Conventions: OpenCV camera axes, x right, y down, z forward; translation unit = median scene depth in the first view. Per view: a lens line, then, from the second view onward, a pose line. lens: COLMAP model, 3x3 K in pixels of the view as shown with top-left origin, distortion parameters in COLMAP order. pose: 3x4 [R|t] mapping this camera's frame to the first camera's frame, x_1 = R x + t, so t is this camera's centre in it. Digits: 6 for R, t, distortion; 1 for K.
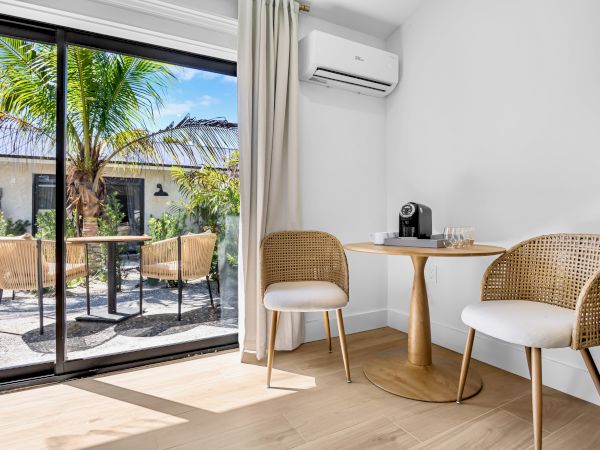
lens RADIAL K [[334.8, 0, 301.5], [0, 334.8, 220.2], [0, 0, 1]] dist [-0.004071, -0.000201]
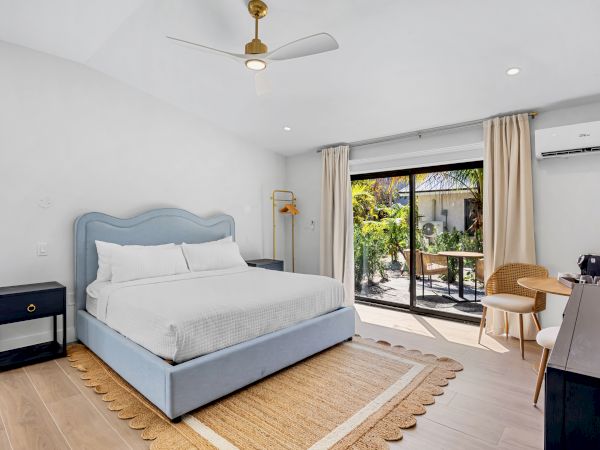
lens RADIAL K [[334.8, 0, 301.5], [0, 334.8, 220.2], [0, 0, 1]] dist [-0.004071, -0.000201]
pose [[0.332083, -0.001474, -0.943249, 1.112122], [0.006488, 0.999979, 0.000722, -0.180185], [0.943228, -0.006360, 0.332085, -0.490253]]
